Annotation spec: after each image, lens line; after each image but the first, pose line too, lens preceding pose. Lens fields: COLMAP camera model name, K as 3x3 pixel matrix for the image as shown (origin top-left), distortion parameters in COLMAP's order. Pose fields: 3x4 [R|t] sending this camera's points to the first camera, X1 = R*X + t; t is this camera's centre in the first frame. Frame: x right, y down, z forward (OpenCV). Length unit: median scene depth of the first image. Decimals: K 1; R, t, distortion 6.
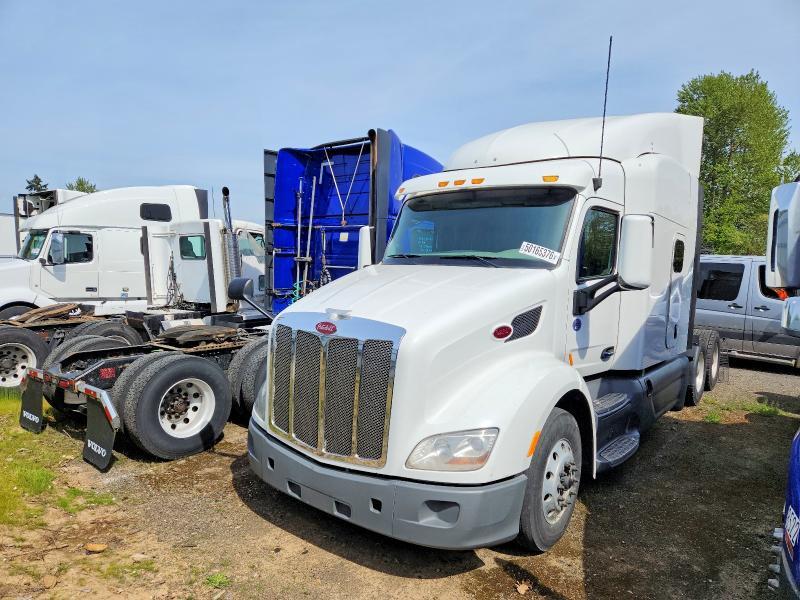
lens RADIAL K [[521.5, 0, 385.7], [0, 521.5, 307.2], [0, 0, 1]] dist [0.044556, -0.001628]
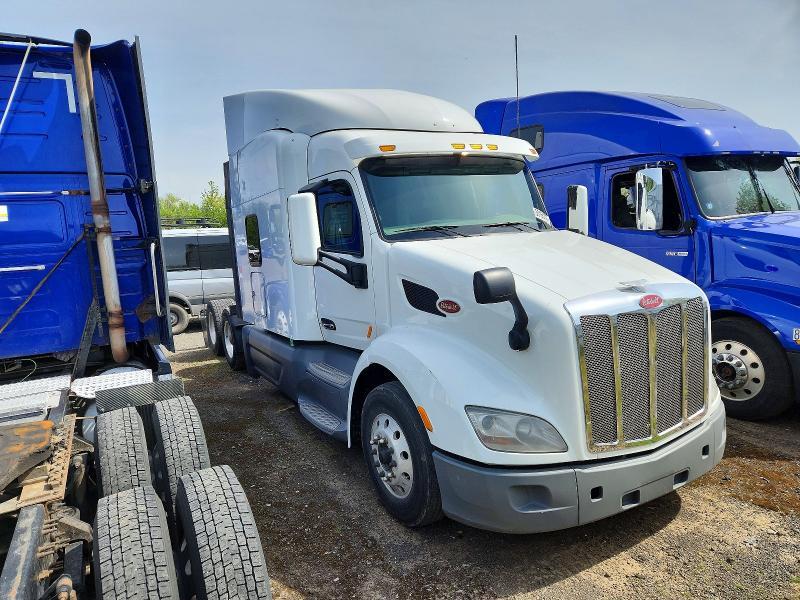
lens RADIAL K [[537.4, 0, 374.2], [0, 537.4, 303.9], [0, 0, 1]] dist [0.075418, -0.063997]
pose [[0.387527, -0.171873, 0.905694, -0.763905], [0.145042, 0.981597, 0.124216, -0.094302], [-0.910376, 0.083227, 0.405325, 0.700503]]
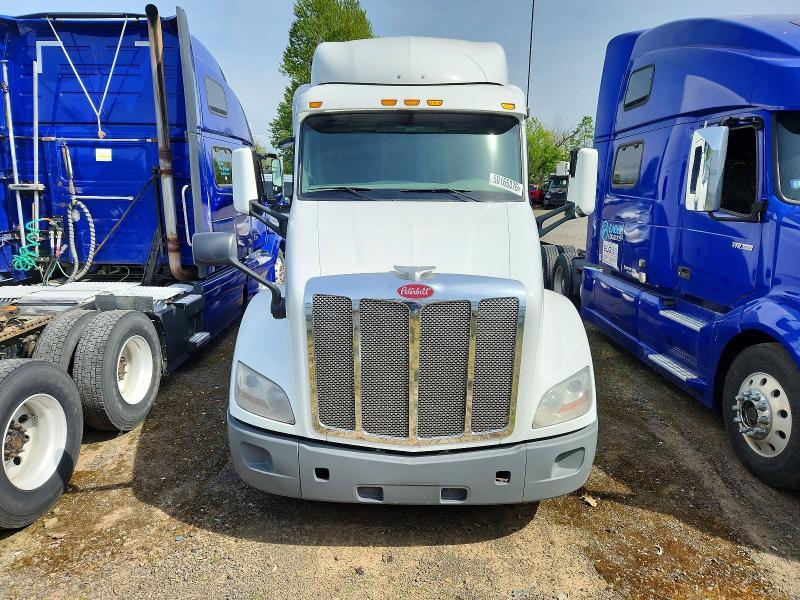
lens RADIAL K [[537.4, 0, 374.2], [0, 537.4, 303.9], [0, 0, 1]] dist [0.075418, -0.063997]
pose [[0.793249, -0.153166, 0.589318, -0.434461], [0.065902, 0.983756, 0.166975, -0.055568], [-0.605320, -0.093616, 0.790458, 0.258410]]
